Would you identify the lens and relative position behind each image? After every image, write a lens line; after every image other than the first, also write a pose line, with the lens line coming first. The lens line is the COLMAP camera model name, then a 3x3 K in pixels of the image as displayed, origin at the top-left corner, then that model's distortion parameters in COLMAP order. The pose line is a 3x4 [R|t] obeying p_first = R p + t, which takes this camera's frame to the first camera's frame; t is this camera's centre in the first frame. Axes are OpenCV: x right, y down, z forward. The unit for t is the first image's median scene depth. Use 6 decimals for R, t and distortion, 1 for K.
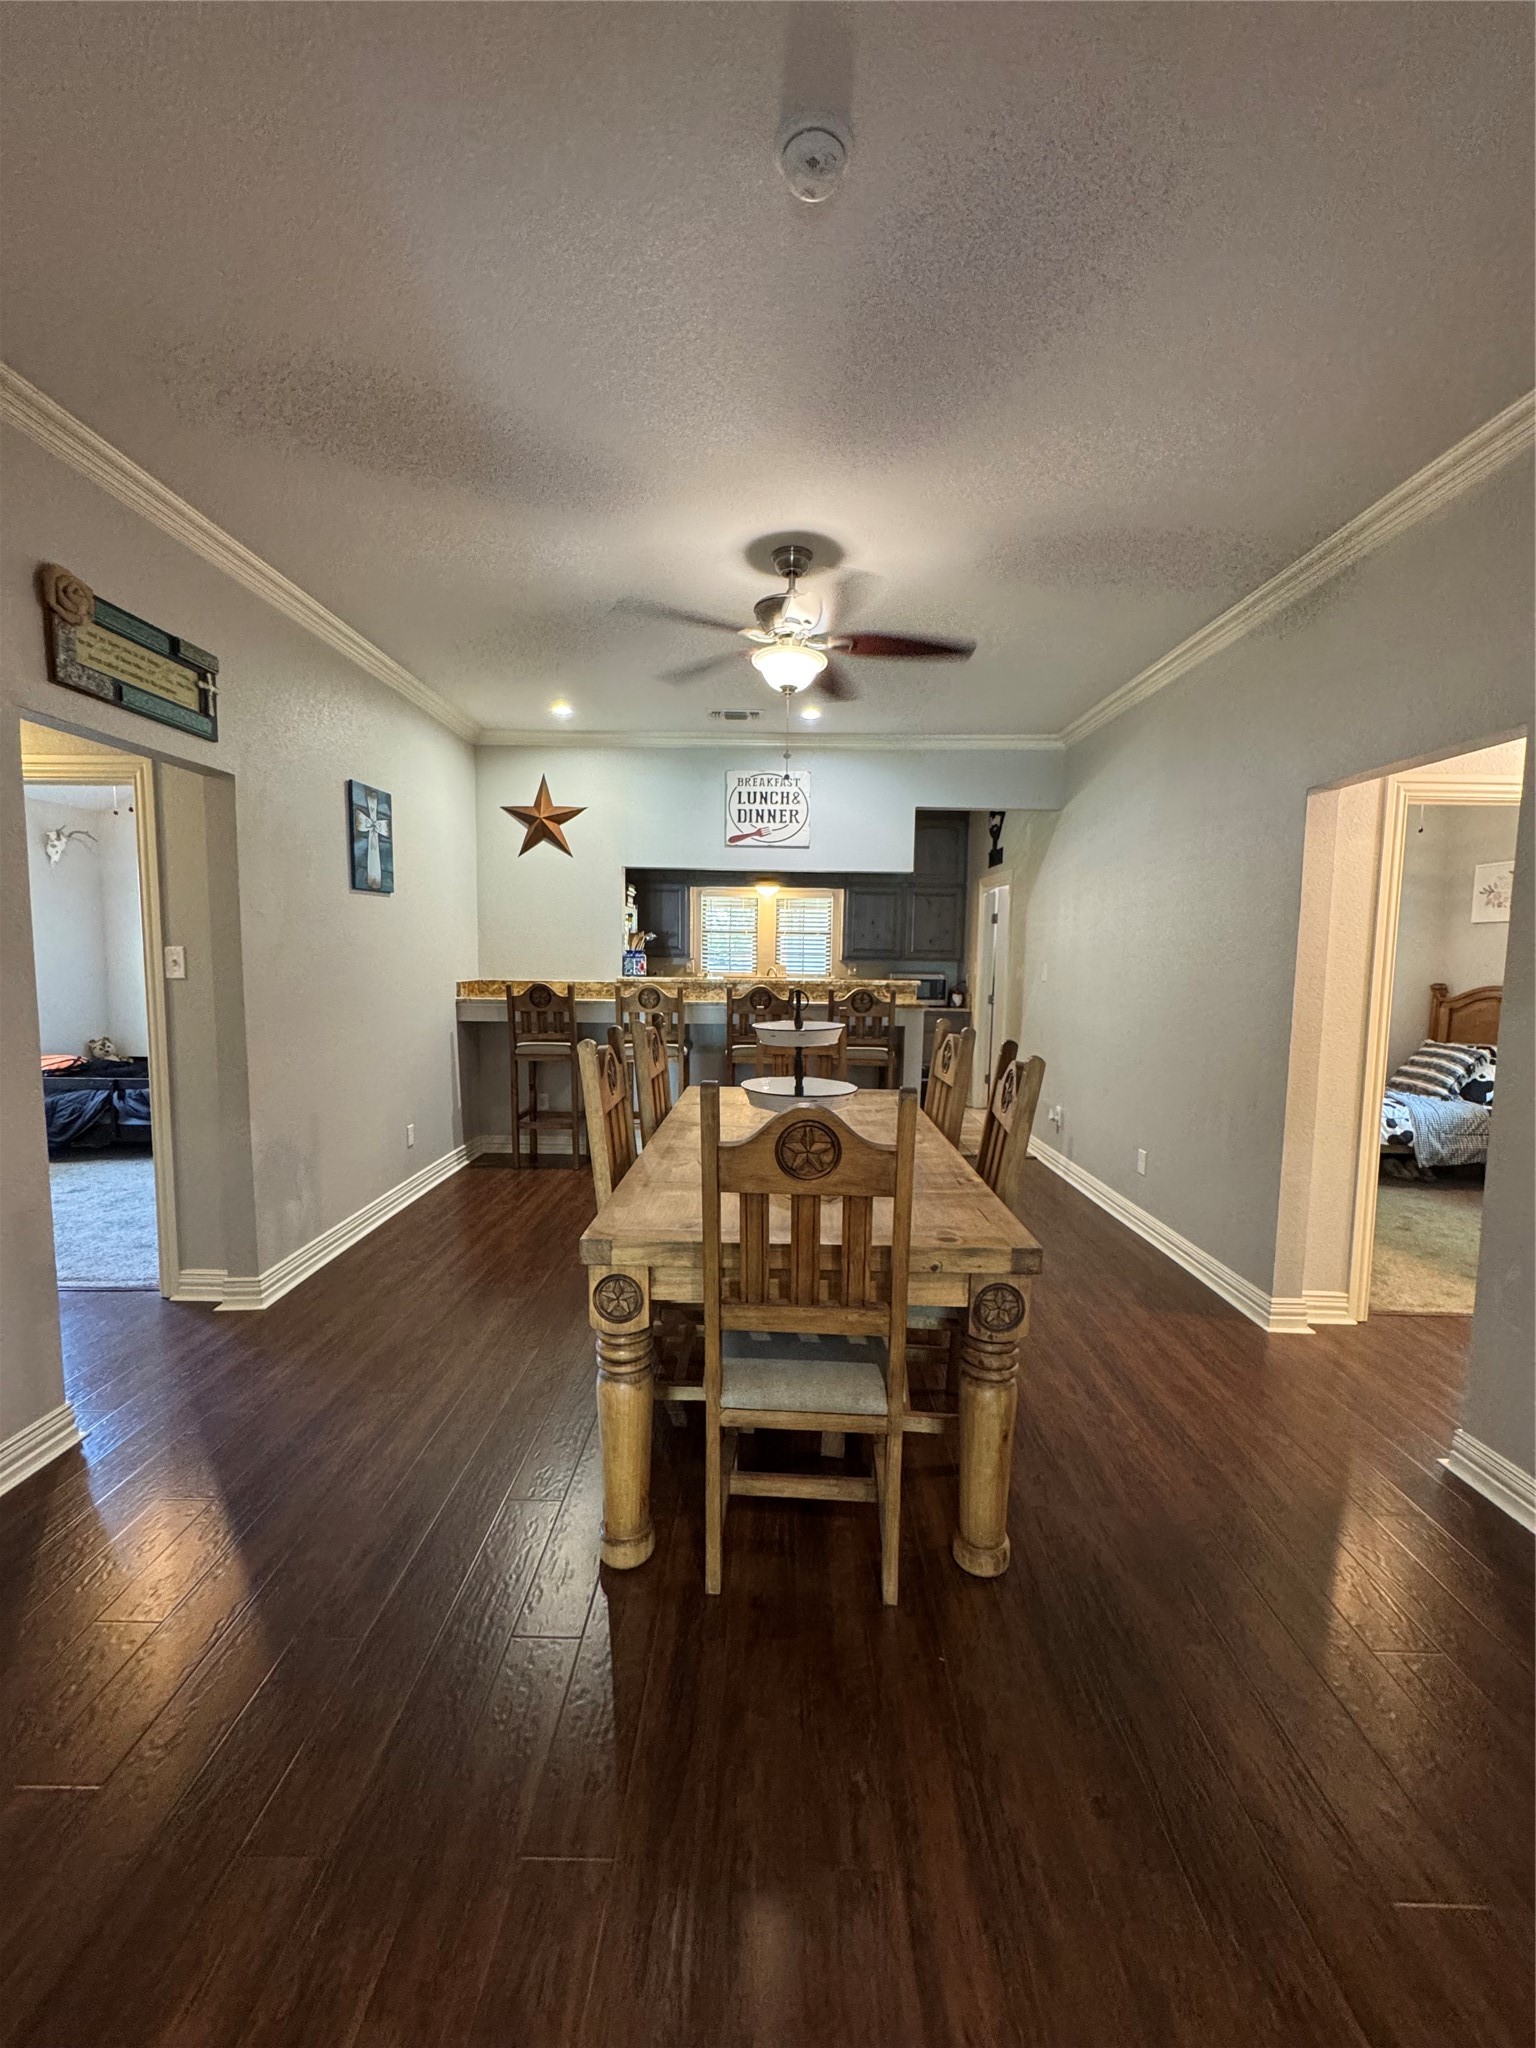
lens RADIAL K [[813.6, 0, 769.3], [0, 813.6, 1025.8], [0, 0, 1]] dist [-0.002025, 0.000320]
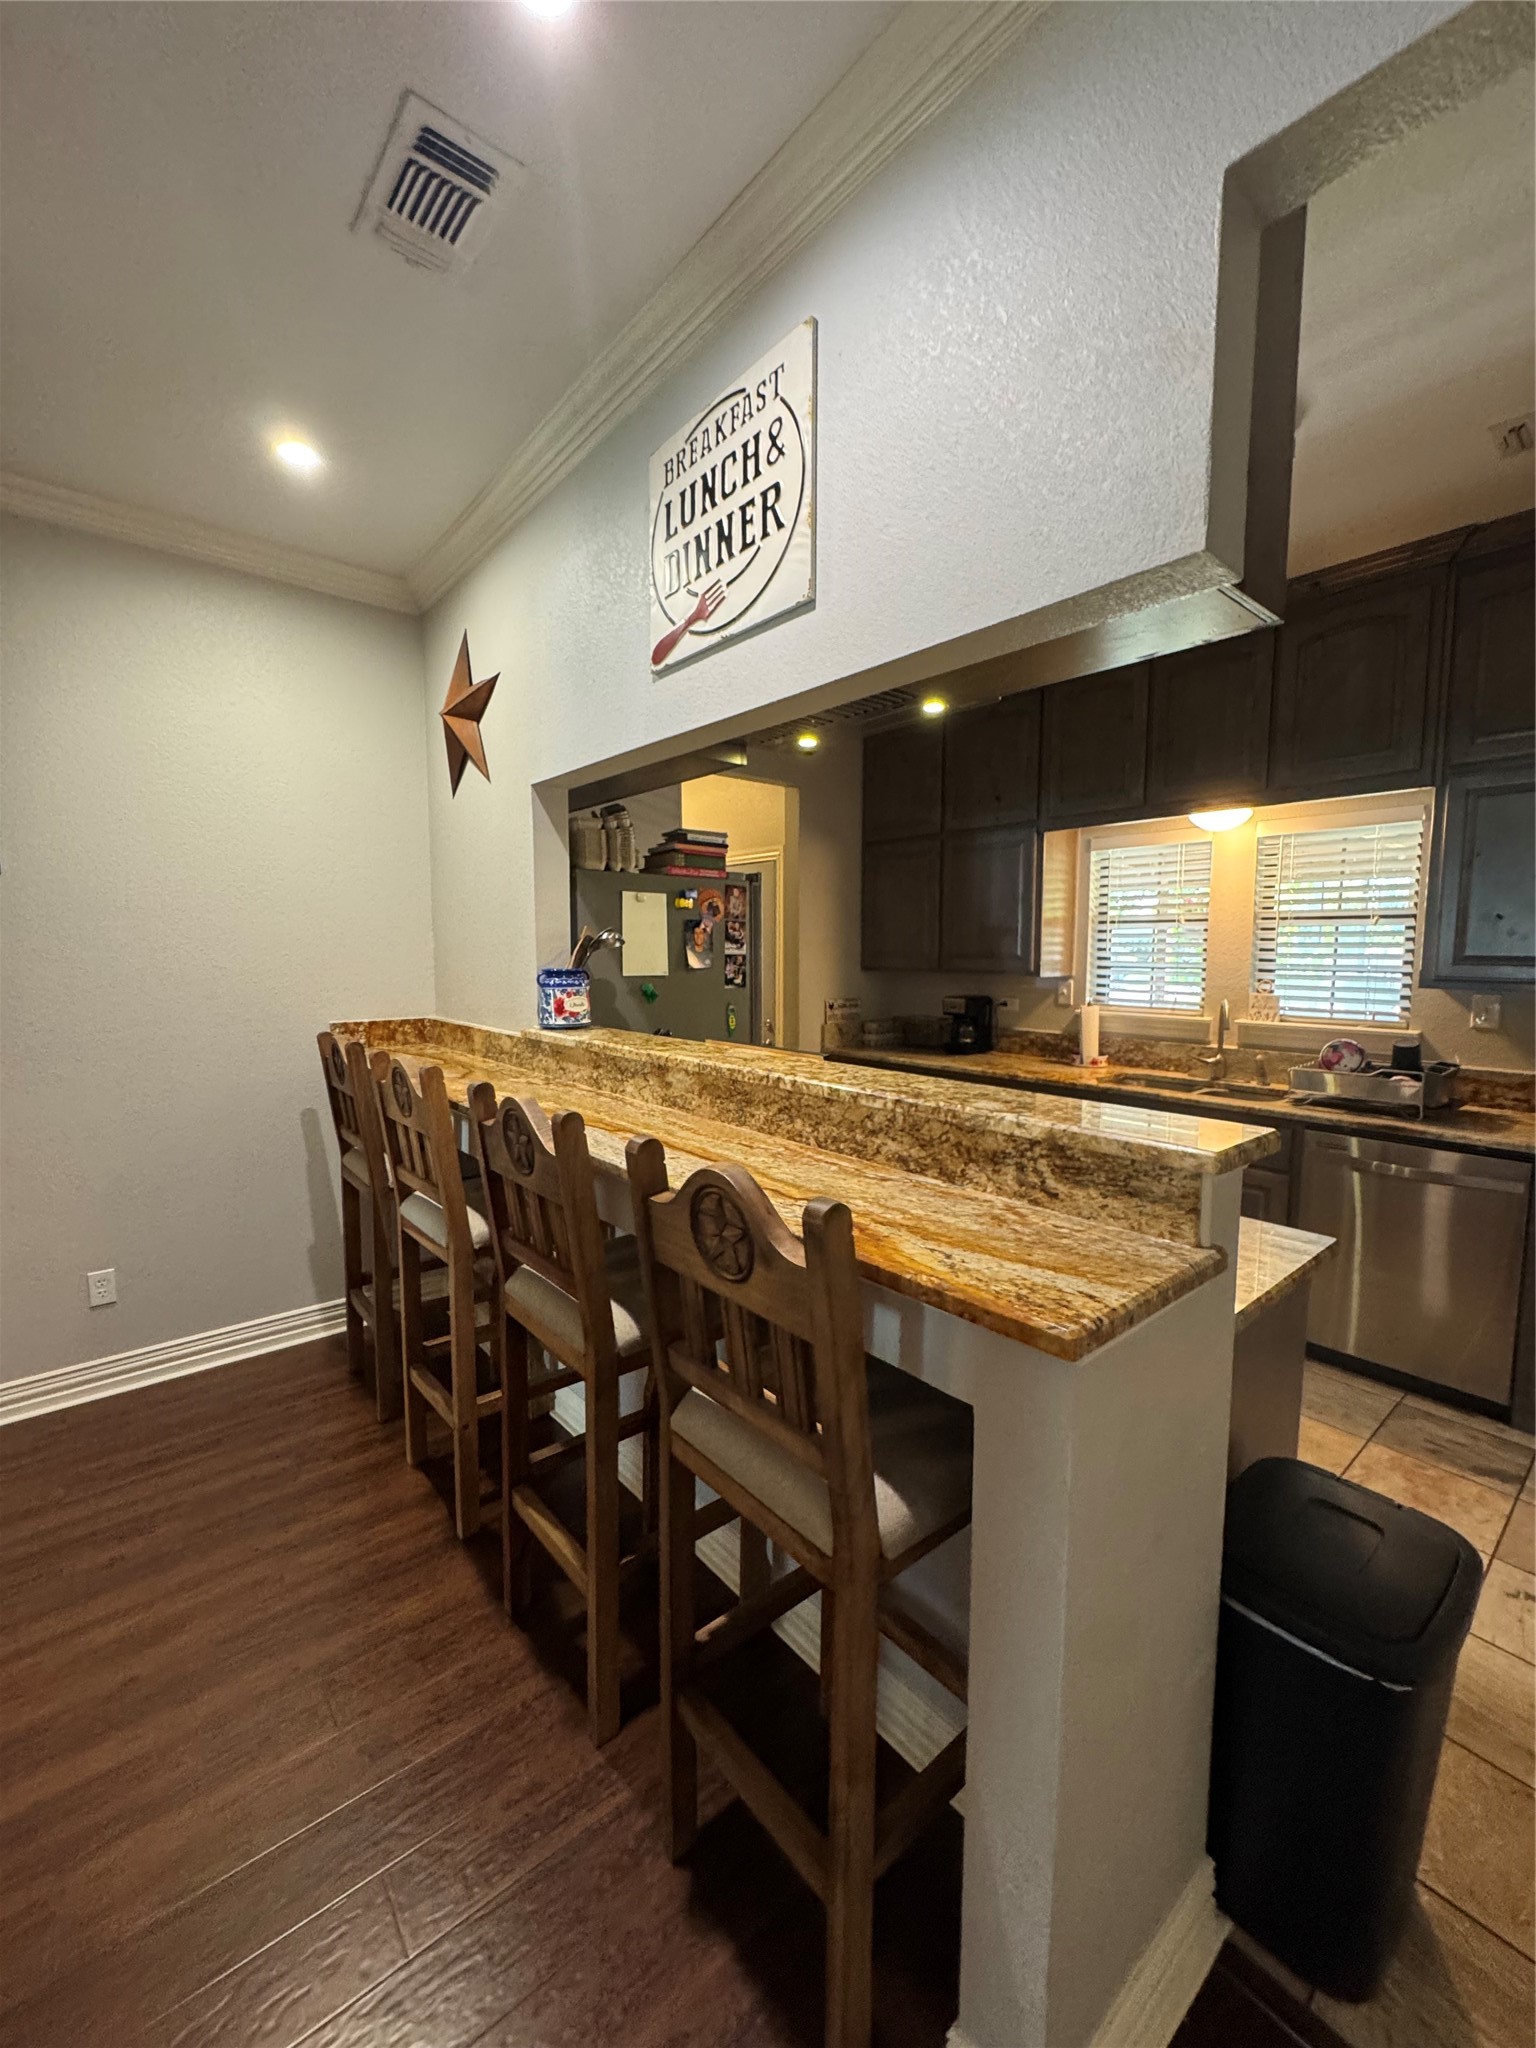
lens RADIAL K [[818.6, 0, 771.8], [0, 818.6, 1026.1], [0, 0, 1]] dist [-0.005208, 0.000415]
pose [[0.651008, 0.058830, -0.756788, 0.474889], [-0.062038, 0.997780, 0.024197, -0.149777], [0.756532, 0.031197, 0.653212, 1.489433]]
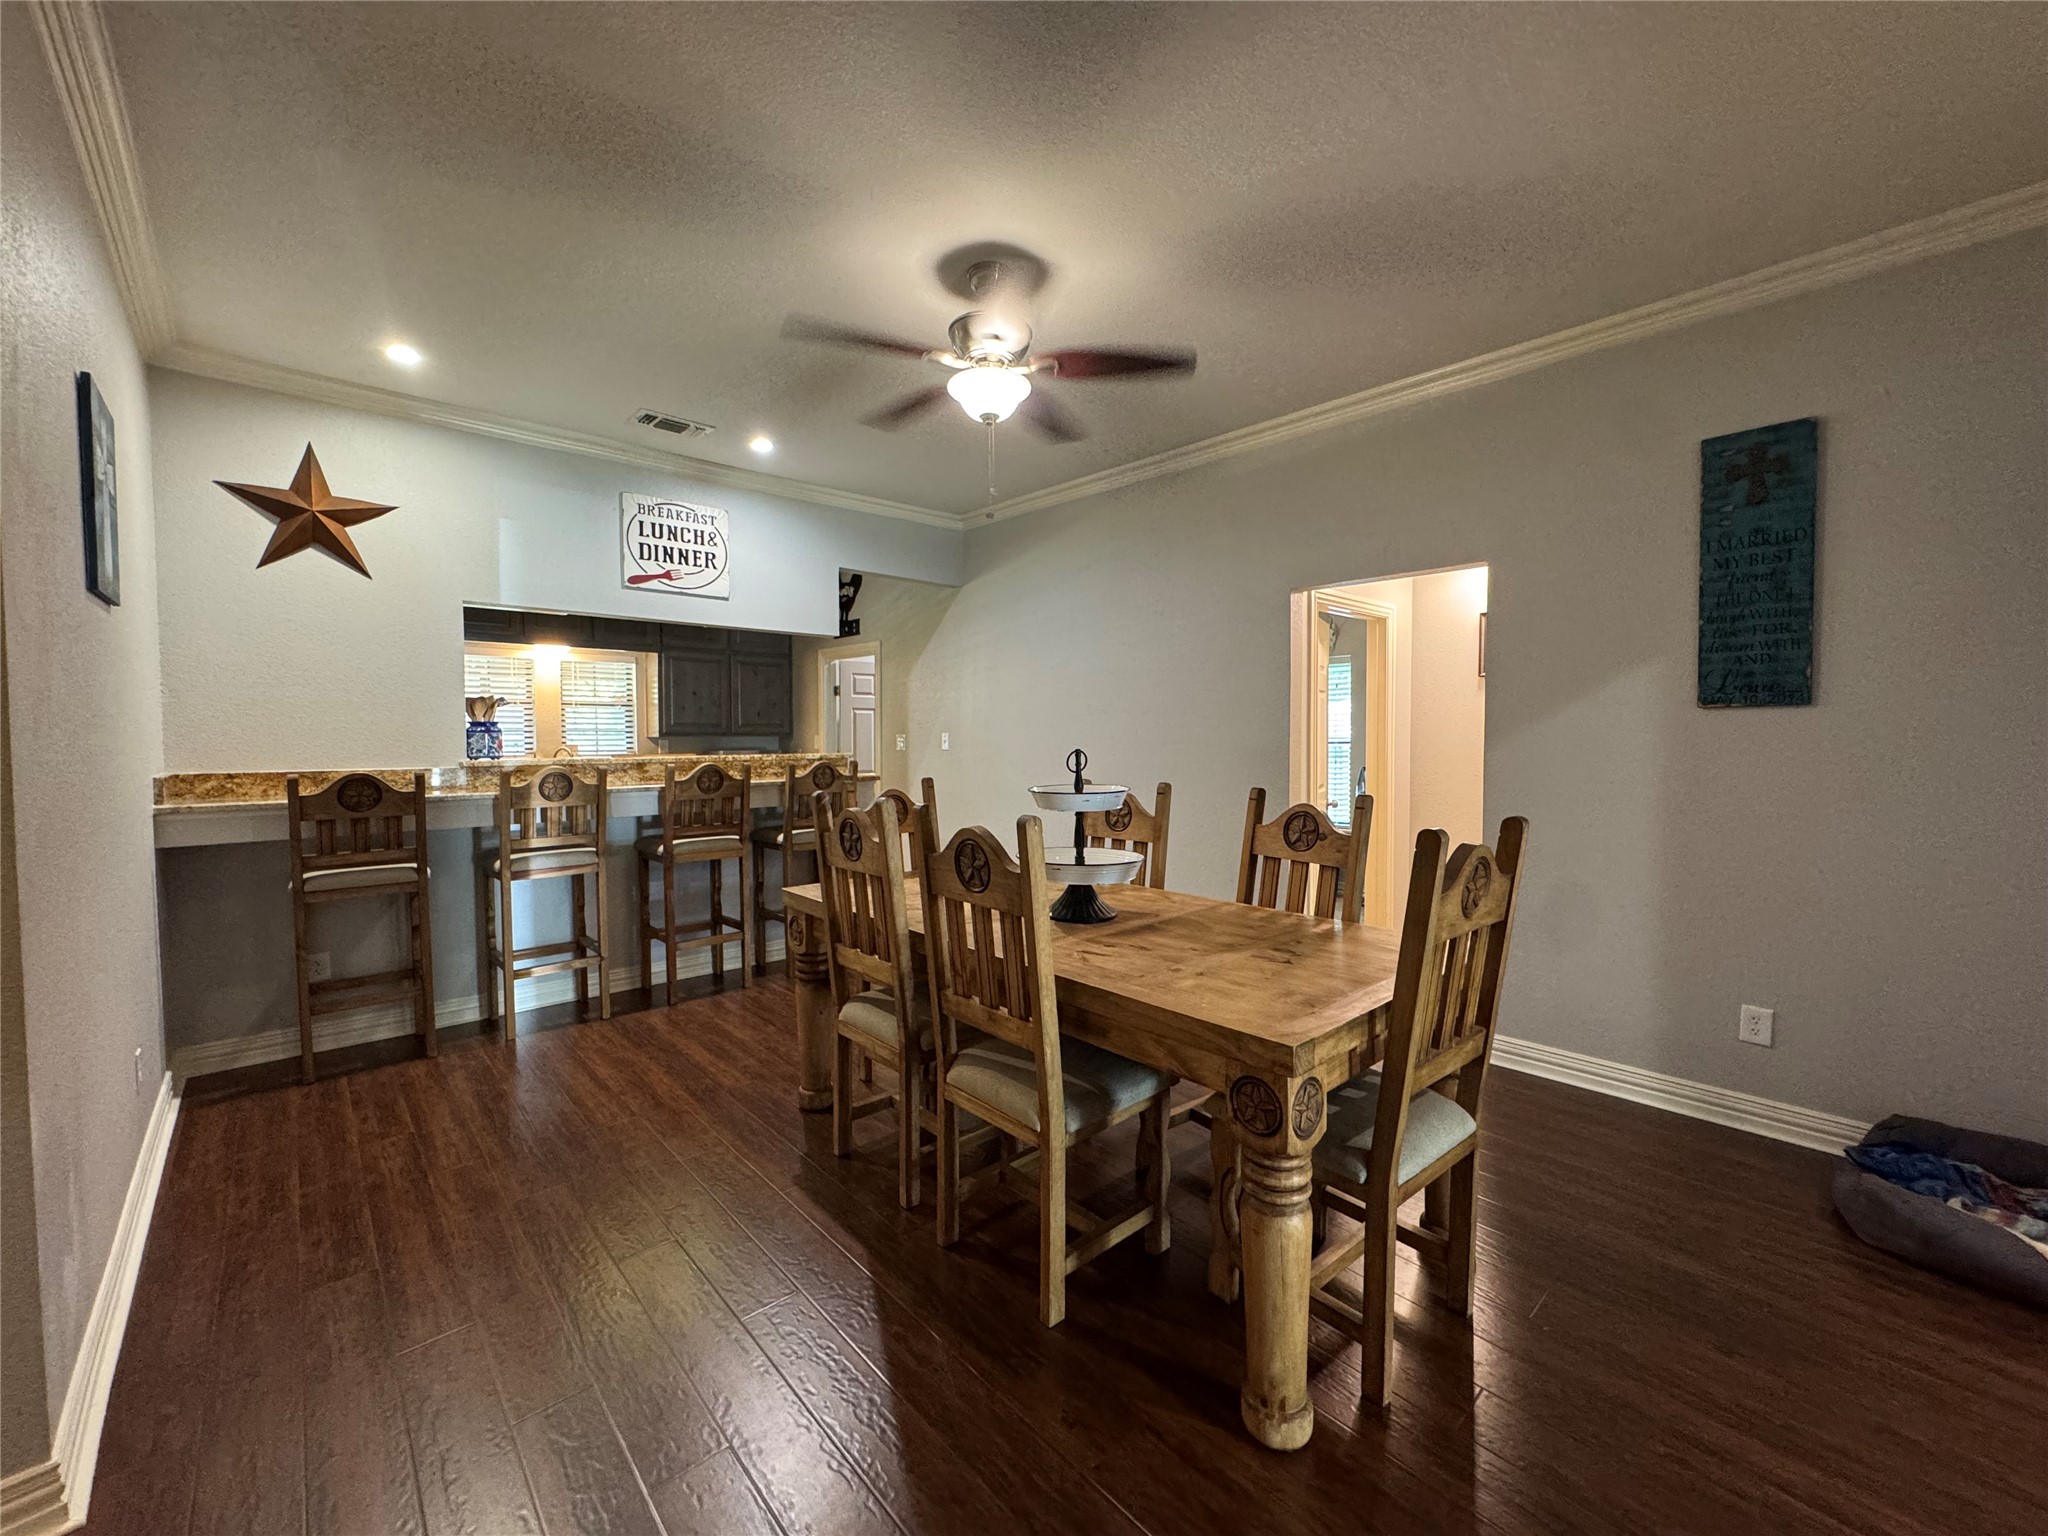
lens RADIAL K [[818.6, 0, 1022.7], [0, 818.6, 766.1], [0, 0, 1]] dist [-0.005208, 0.000415]
pose [[0.735271, -0.041070, 0.676527, -0.566232], [0.075574, 0.996906, -0.021617, -0.009188], [-0.673546, 0.067022, 0.736100, 0.329632]]
